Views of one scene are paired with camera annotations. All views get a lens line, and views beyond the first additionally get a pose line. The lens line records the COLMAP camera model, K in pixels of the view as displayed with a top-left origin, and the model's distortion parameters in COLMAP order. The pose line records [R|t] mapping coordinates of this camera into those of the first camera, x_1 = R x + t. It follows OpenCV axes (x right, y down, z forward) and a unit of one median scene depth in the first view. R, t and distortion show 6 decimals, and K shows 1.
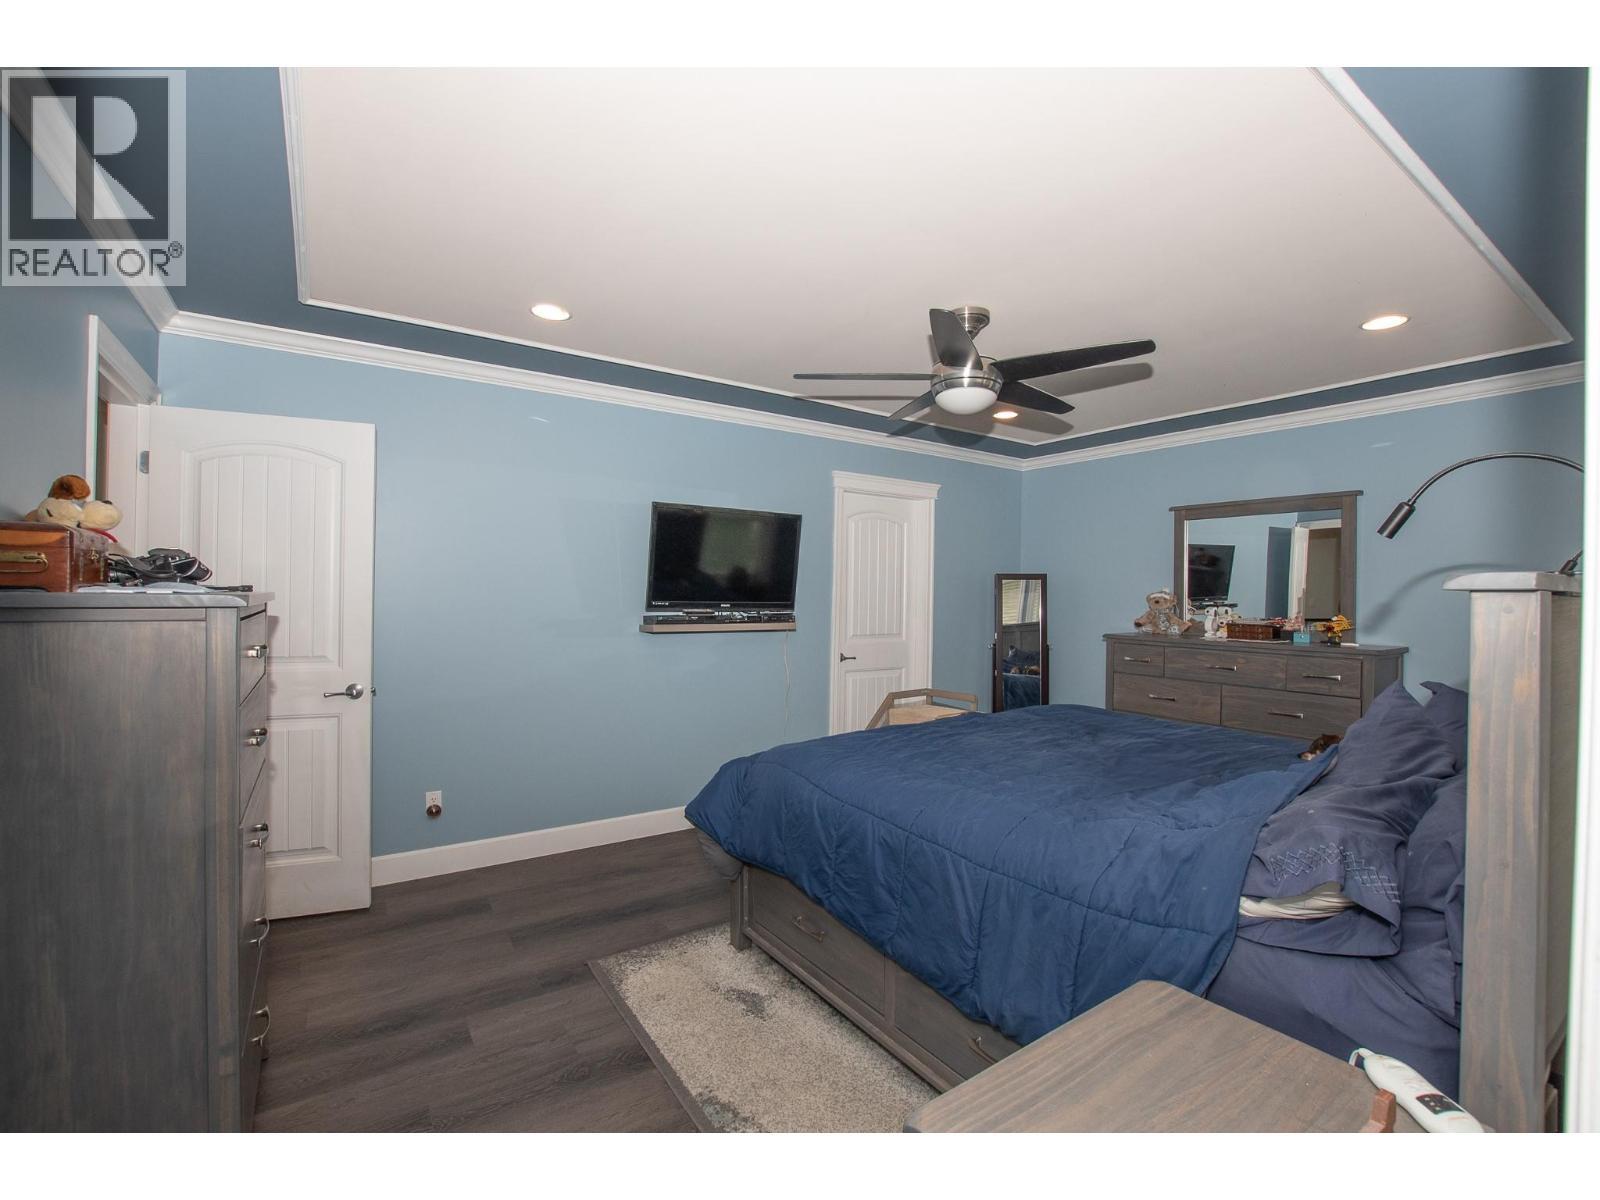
lens RADIAL K [[718.9, 0, 800.0], [0, 718.9, 600.0], [0, 0, 1]] dist [-0.025141, 0.000029]
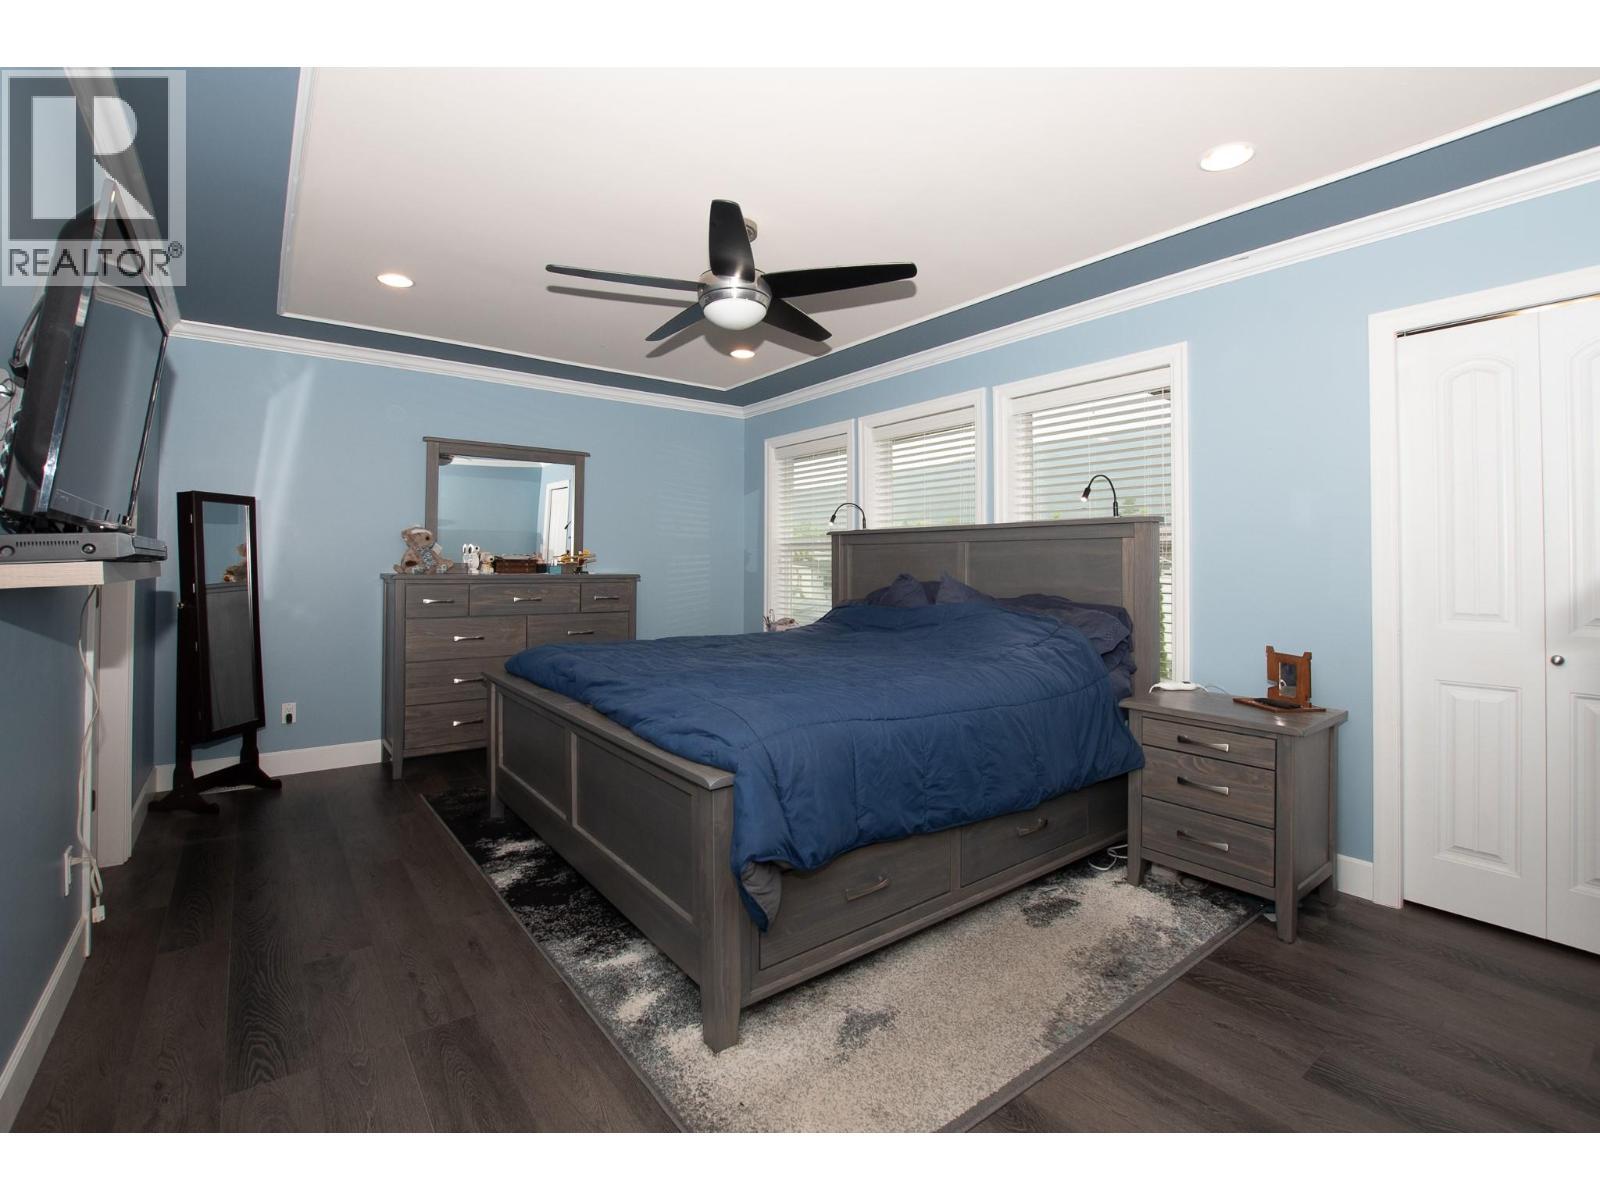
lens RADIAL K [[718.9, 0, 800.0], [0, 718.9, 600.0], [0, 0, 1]] dist [-0.025141, 0.000029]
pose [[-0.063538, -0.066909, 0.995734, -0.705671], [0.003458, 0.997729, 0.067264, 0.037406], [-0.997973, 0.007717, -0.063163, 0.968694]]
